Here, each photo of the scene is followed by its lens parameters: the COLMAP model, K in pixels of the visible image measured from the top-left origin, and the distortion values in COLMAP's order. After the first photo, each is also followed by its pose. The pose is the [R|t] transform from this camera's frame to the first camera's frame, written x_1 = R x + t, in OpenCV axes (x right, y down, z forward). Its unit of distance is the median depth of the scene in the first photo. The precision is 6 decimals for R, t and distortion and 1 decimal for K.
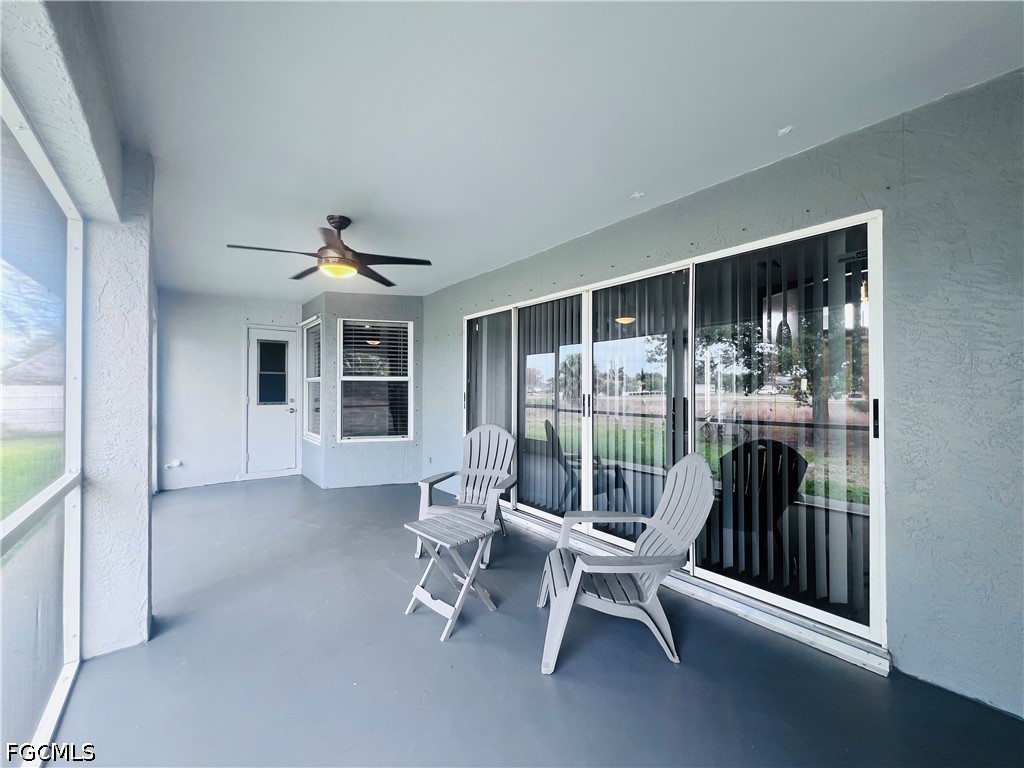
lens RADIAL K [[409.8, 0, 517.0], [0, 409.8, 383.4], [0, 0, 1]] dist [-0.002255, 0.000739]
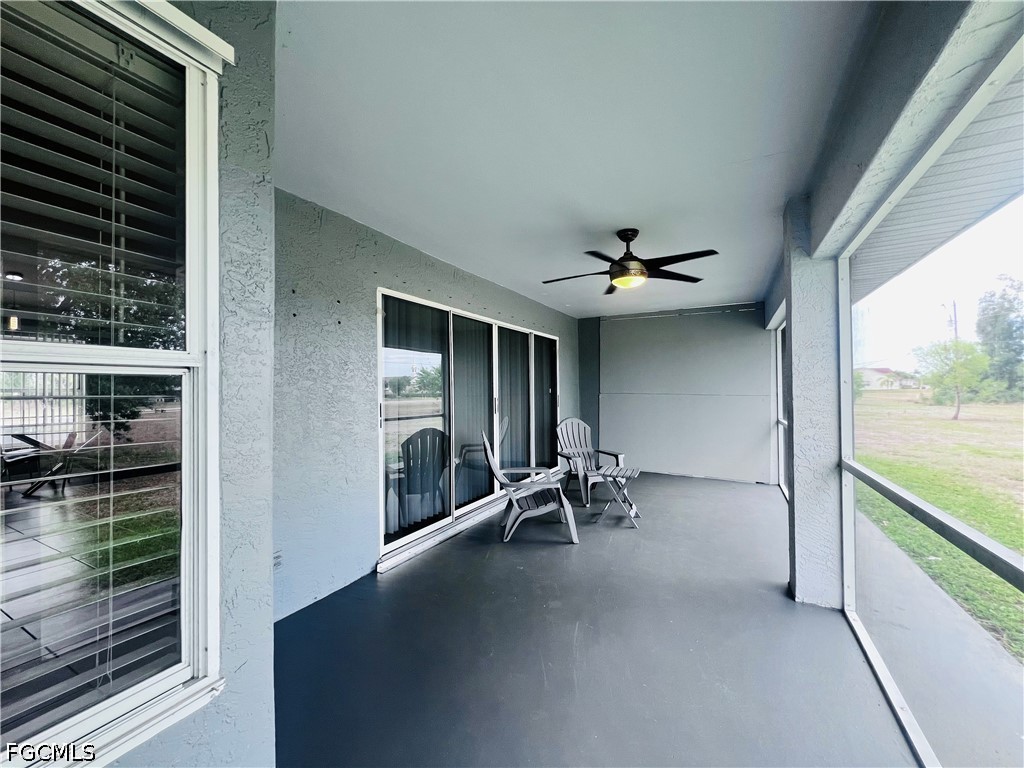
lens RADIAL K [[409.8, 0, 513.1], [0, 409.8, 383.9], [0, 0, 1]] dist [-0.002255, 0.000739]
pose [[-0.389132, 0.016258, 0.921039, -0.895448], [-0.002710, 0.999820, -0.018793, 0.002470], [-0.921178, -0.009809, -0.389018, 1.175700]]
